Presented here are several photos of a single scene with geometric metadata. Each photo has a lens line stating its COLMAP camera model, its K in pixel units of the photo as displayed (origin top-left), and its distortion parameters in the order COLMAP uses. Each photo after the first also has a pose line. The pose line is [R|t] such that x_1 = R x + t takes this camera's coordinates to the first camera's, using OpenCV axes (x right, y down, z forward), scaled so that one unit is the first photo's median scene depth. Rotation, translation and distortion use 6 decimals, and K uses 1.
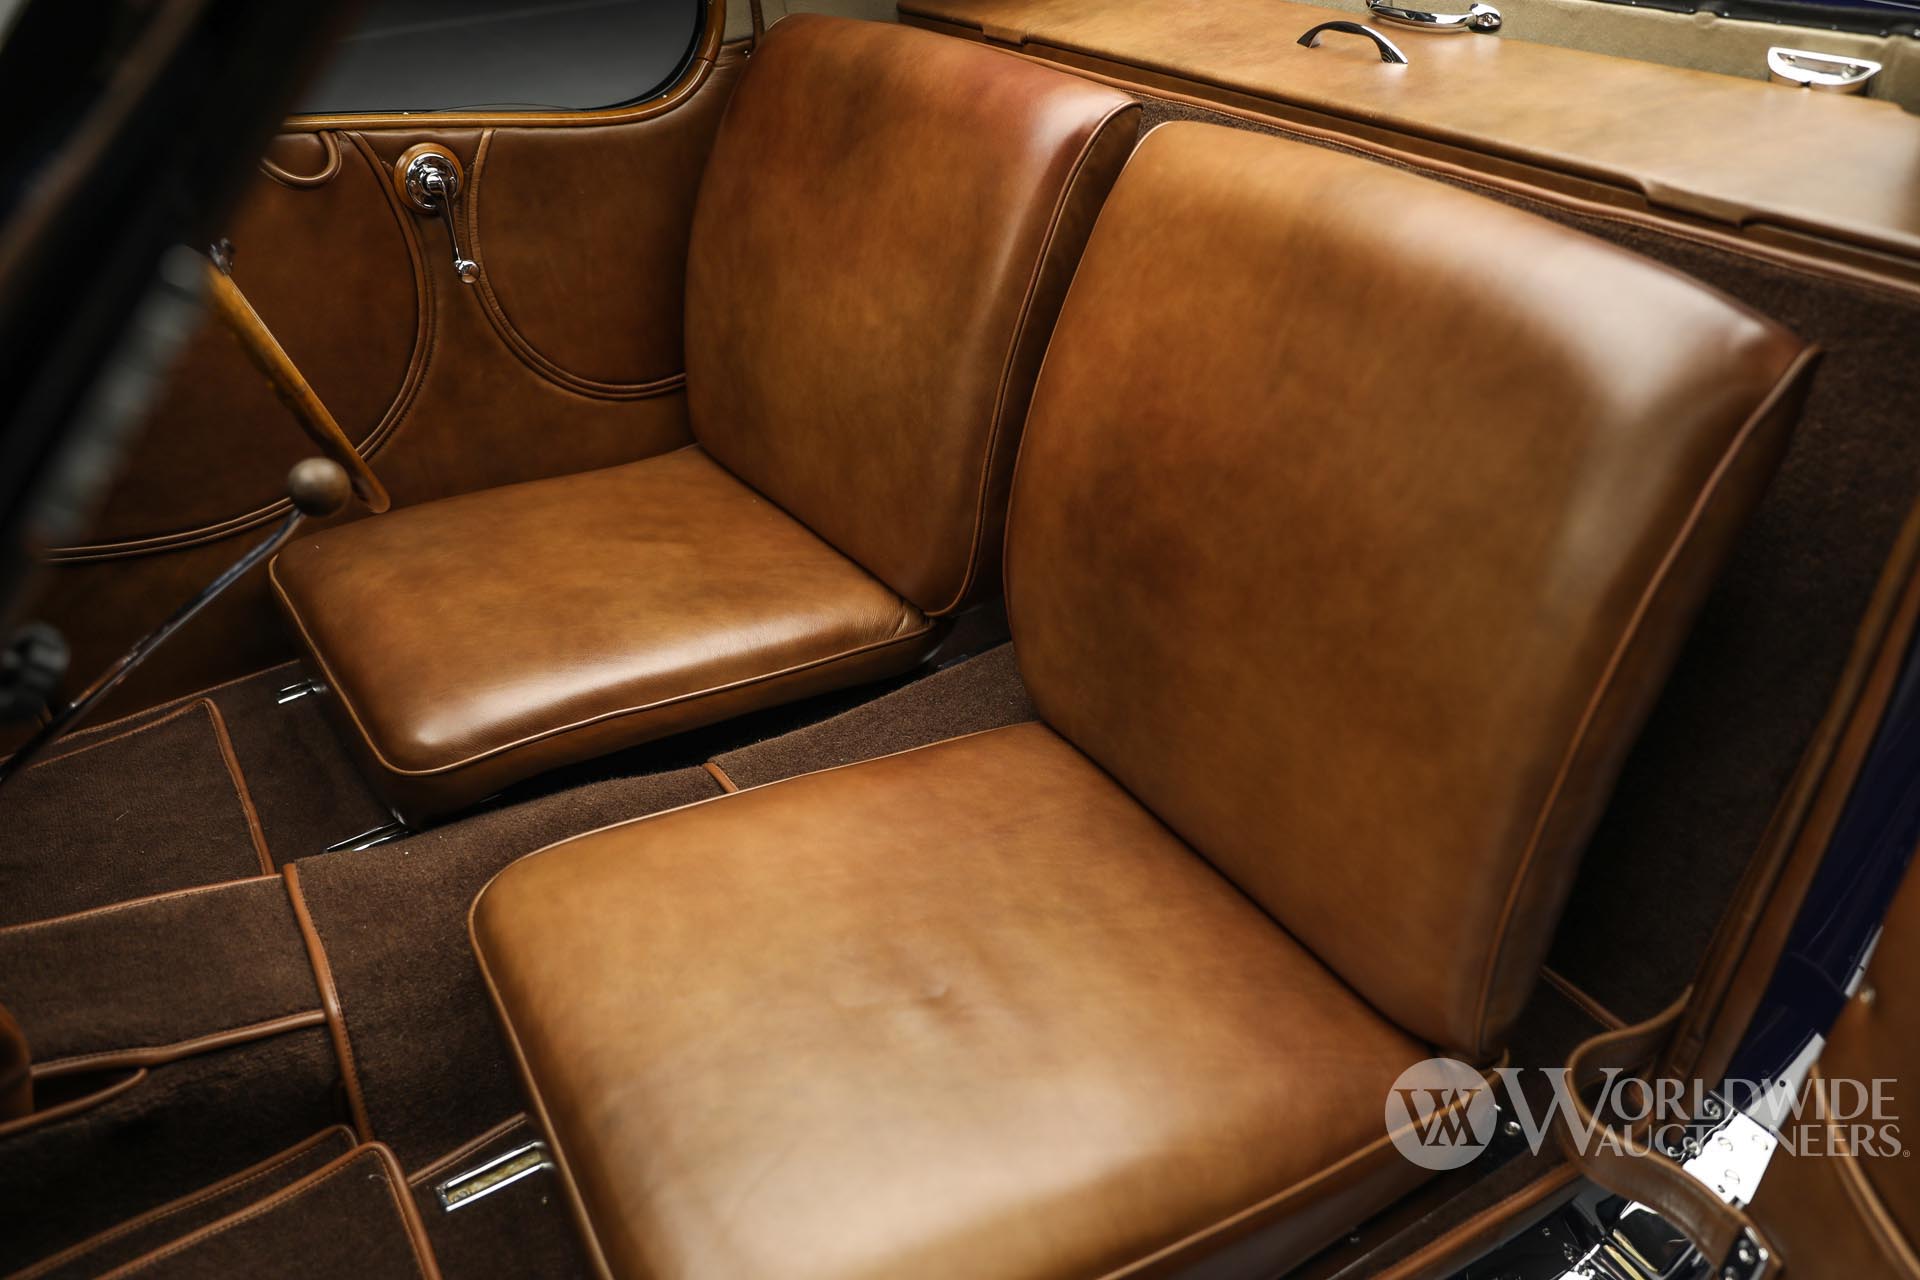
lens RADIAL K [[1504.7, 0, 953.8], [0, 1504.7, 629.6], [0, 0, 1]] dist [0.000590, 0.013072]
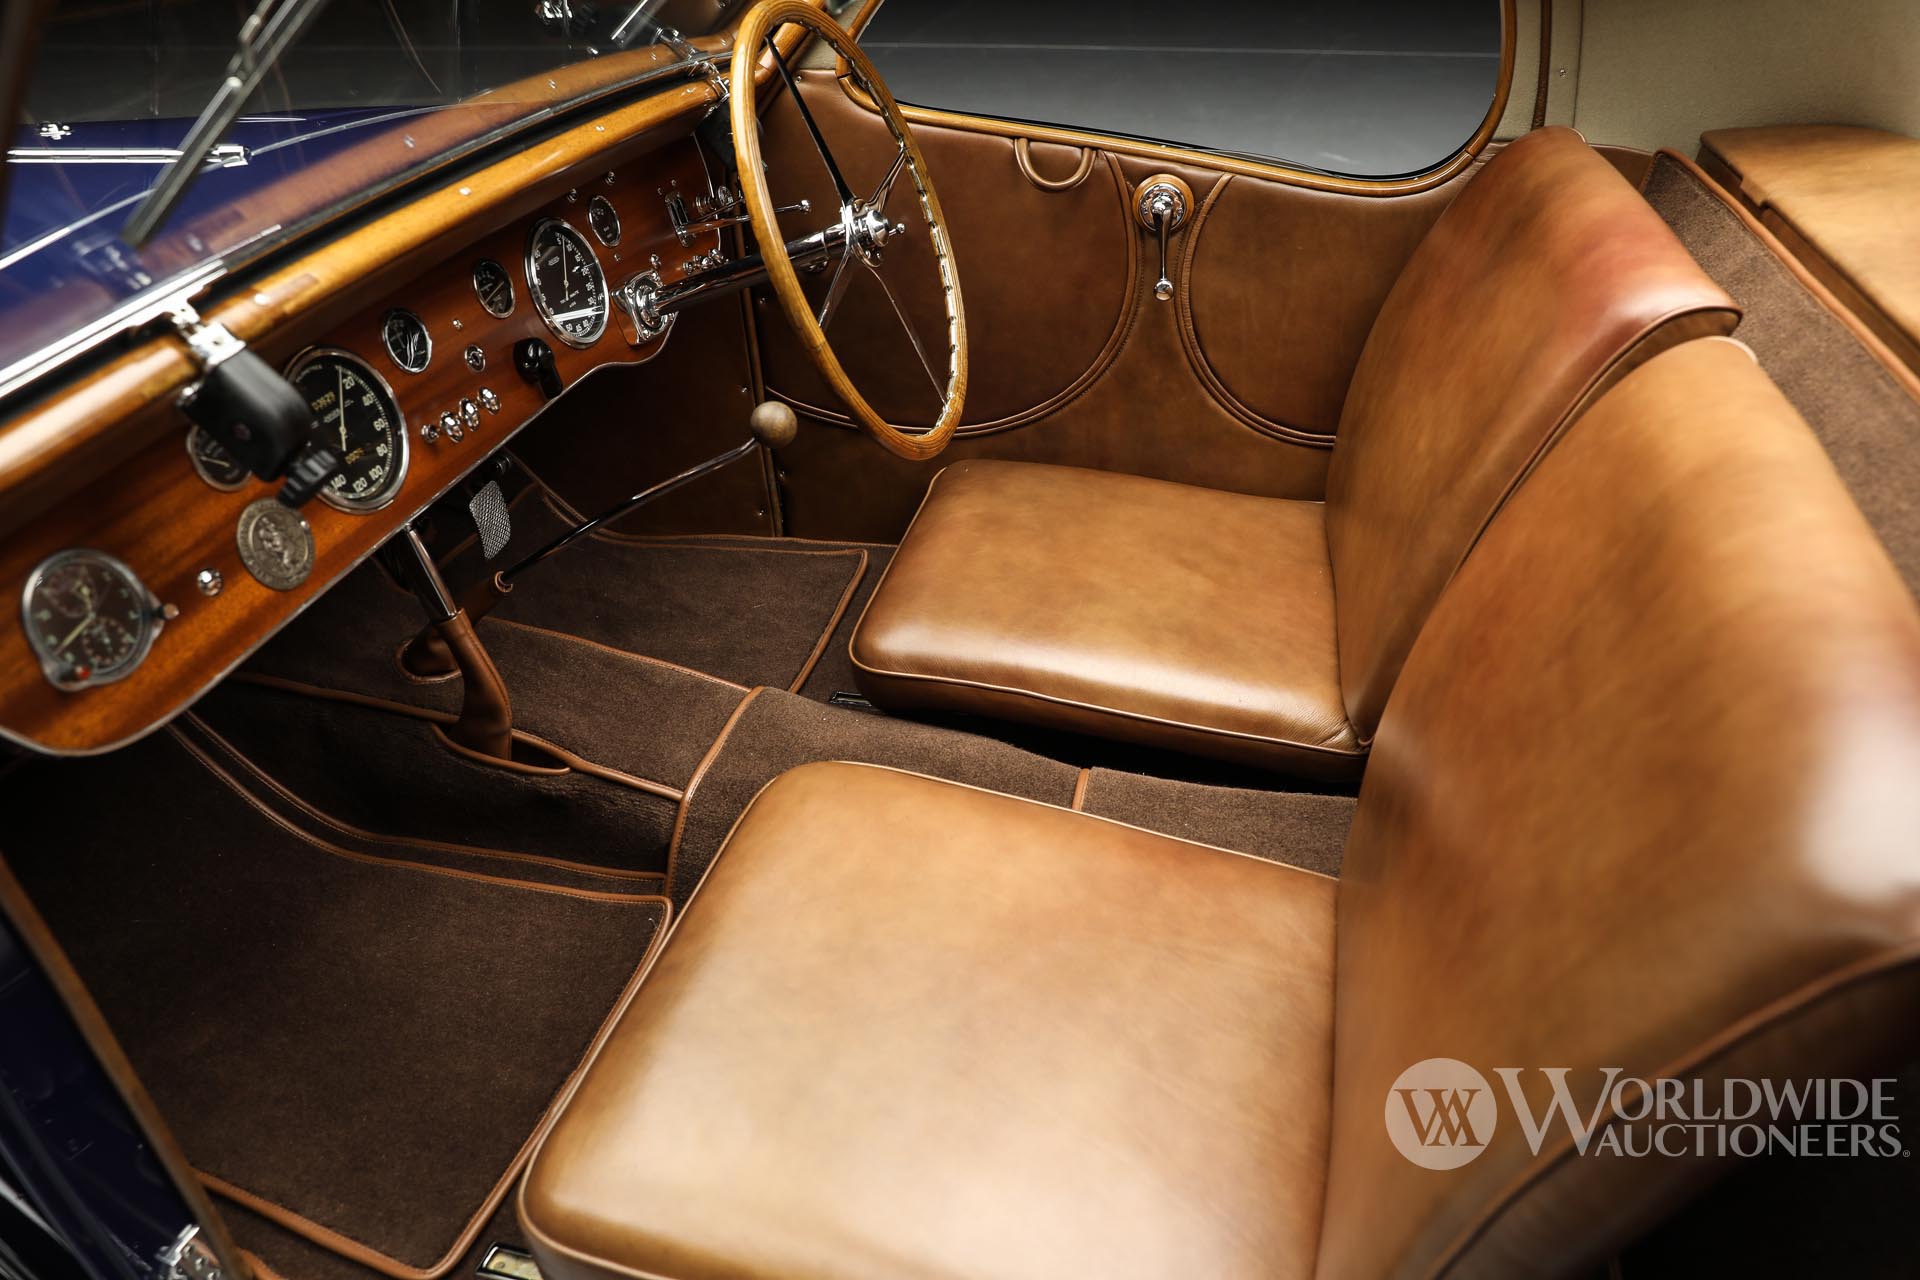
lens RADIAL K [[1374.0, 0, 962.9], [0, 1374.0, 641.8], [0, 0, 1]] dist [-0.029763, 0.015053]
pose [[0.711834, 0.408390, -0.571410, 0.276437], [-0.383380, 0.907608, 0.171077, -0.119431], [0.588483, 0.097289, 0.802635, 0.110071]]
